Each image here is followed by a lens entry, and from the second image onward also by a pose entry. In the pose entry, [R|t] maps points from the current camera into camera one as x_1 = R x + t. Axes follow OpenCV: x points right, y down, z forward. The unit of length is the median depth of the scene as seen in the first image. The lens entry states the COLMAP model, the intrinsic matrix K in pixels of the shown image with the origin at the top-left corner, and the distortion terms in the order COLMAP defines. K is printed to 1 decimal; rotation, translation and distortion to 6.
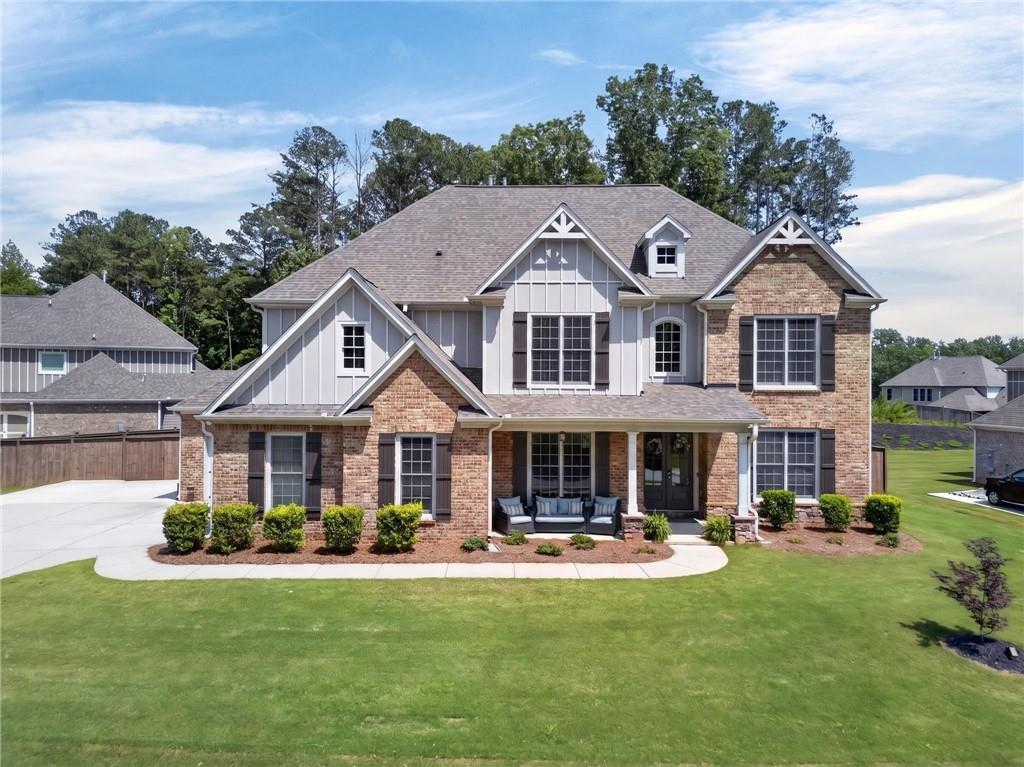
lens RADIAL K [[668.9, 0, 512.0], [0, 668.9, 383.5], [0, 0, 1]] dist [0.051921, -0.002149]
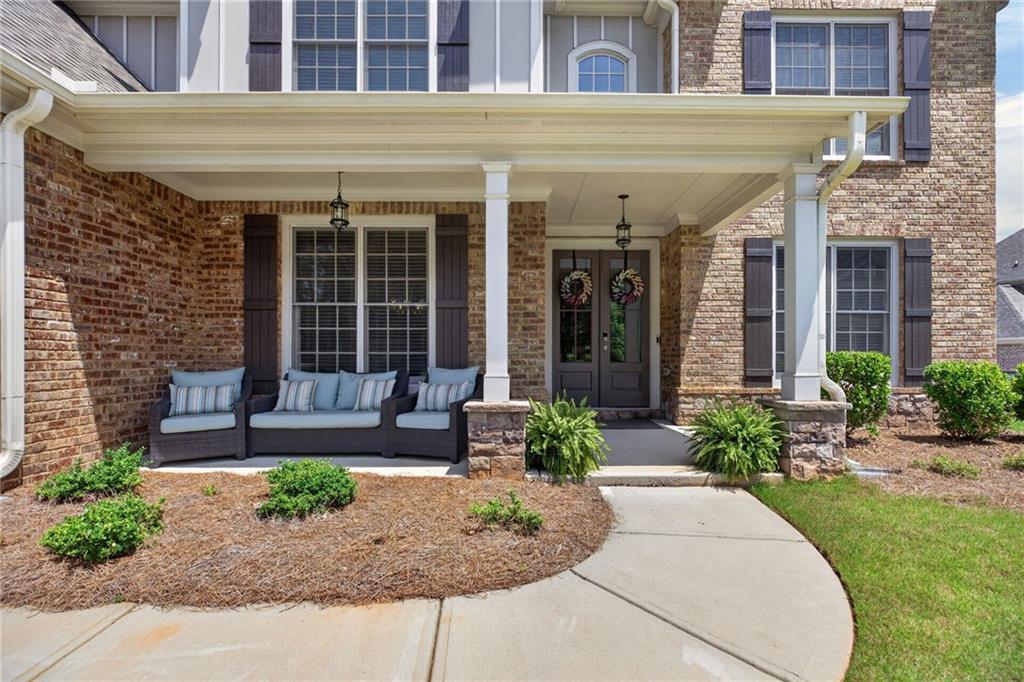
lens RADIAL K [[473.2, 0, 514.9], [0, 473.2, 354.8], [0, 0, 1]] dist [-0.004337, -0.000807]
pose [[0.999461, -0.003163, 0.032682, 0.178533], [0.002624, 0.999860, 0.016541, 0.164487], [-0.032730, -0.016447, 0.999329, 0.743041]]
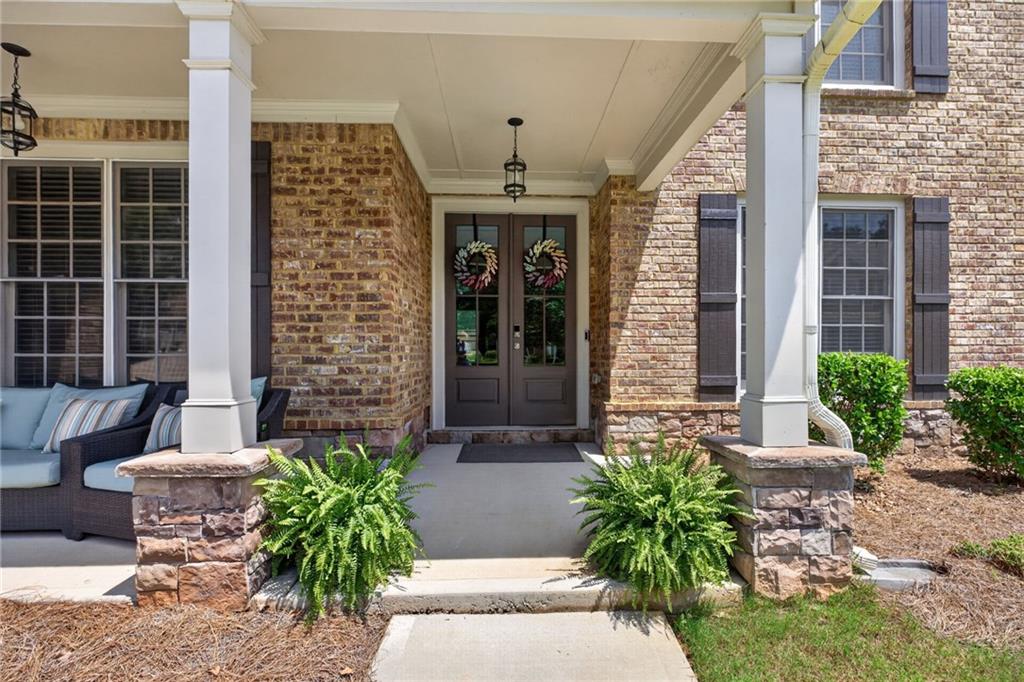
lens RADIAL K [[471.7, 0, 513.7], [0, 471.7, 351.6], [0, 0, 1]] dist [-0.002502, -0.000437]
pose [[0.997598, -0.003833, 0.069156, 0.250748], [0.002455, 0.999797, 0.019997, 0.162772], [-0.069219, -0.019779, 0.997405, 0.852874]]
